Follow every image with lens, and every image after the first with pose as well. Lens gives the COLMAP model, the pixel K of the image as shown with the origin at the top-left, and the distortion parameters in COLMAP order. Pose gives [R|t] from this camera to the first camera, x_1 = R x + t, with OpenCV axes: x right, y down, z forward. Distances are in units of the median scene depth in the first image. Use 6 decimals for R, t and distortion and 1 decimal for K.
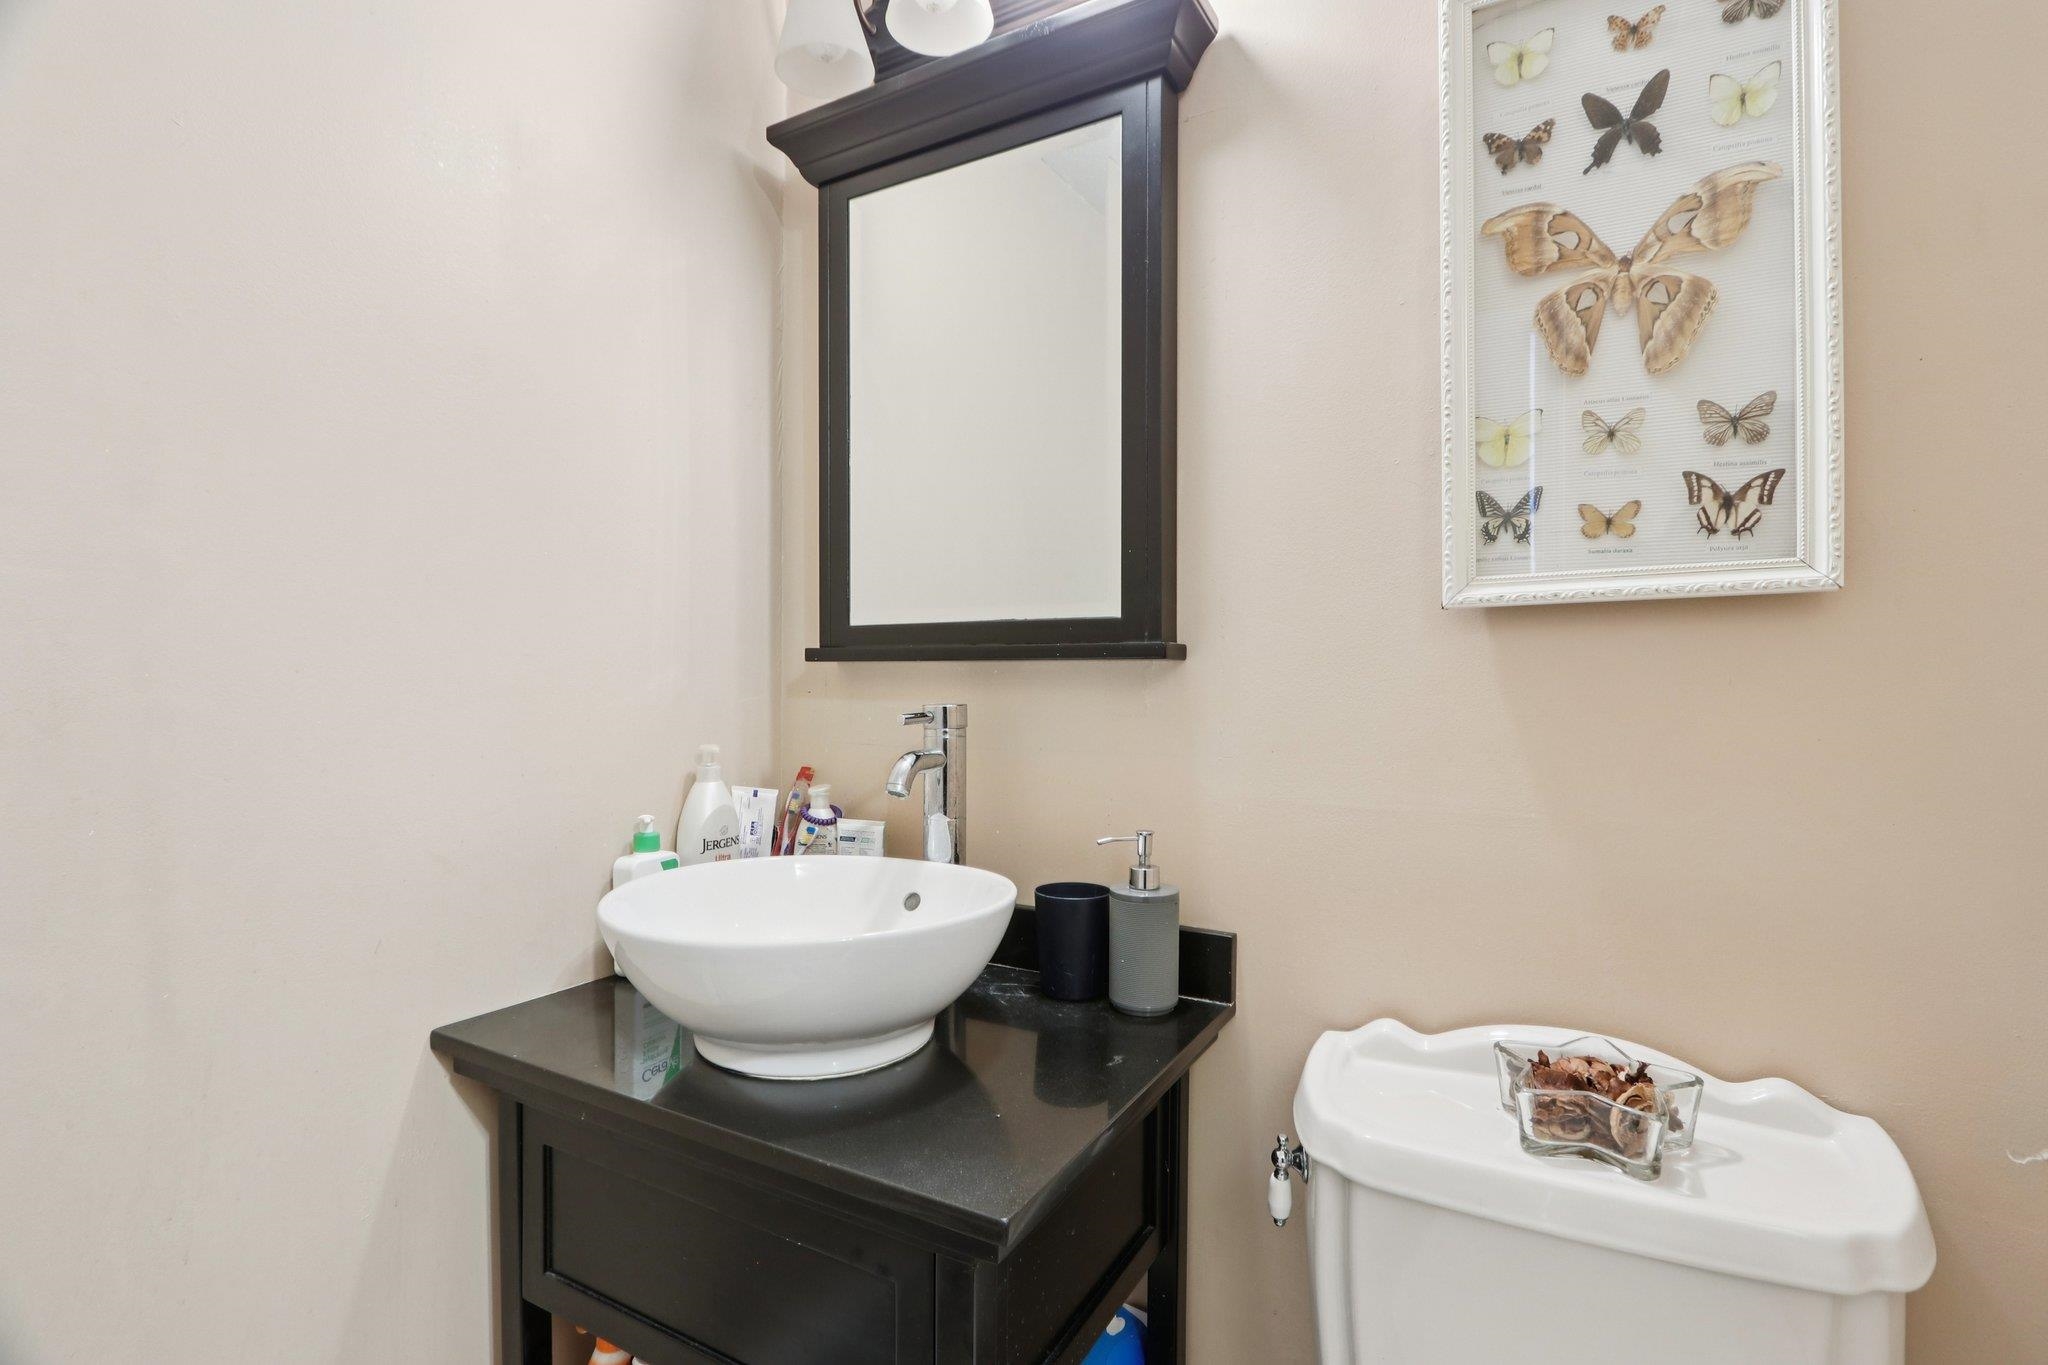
lens RADIAL K [[974.0, 0, 1024.9], [0, 974.0, 682.1], [0, 0, 1]] dist [-0.019068, 0.003062]
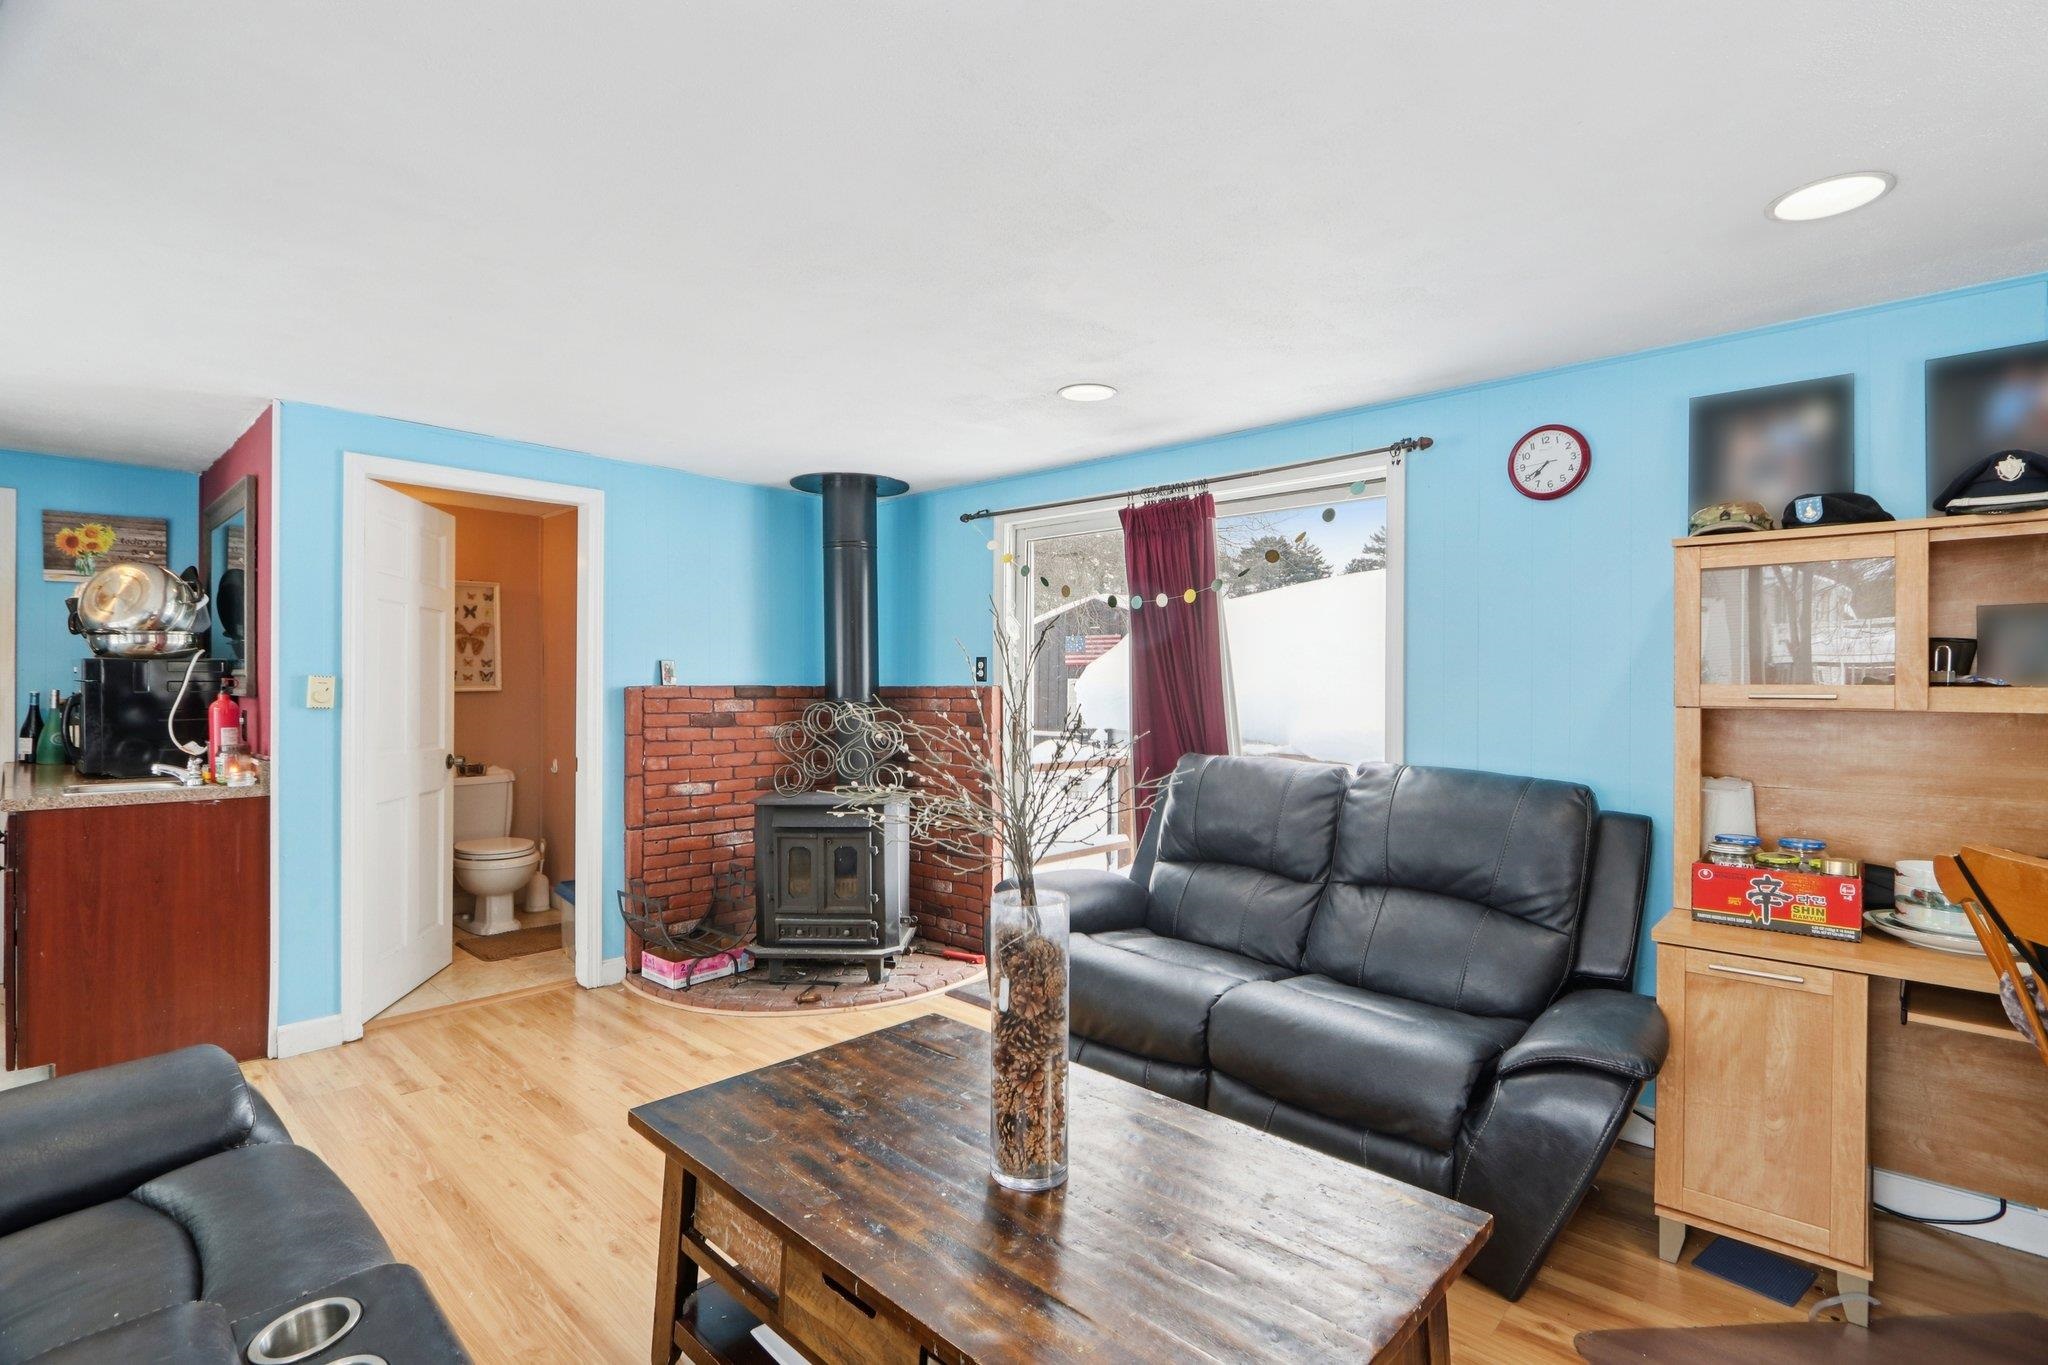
lens RADIAL K [[974.0, 0, 1025.6], [0, 974.0, 682.8], [0, 0, 1]] dist [-0.019068, 0.003062]
pose [[0.243052, -0.002448, 0.970010, -4.624997], [0.000669, 0.999997, 0.002356, -0.149772], [-0.970013, 0.000077, 0.243053, -4.038497]]
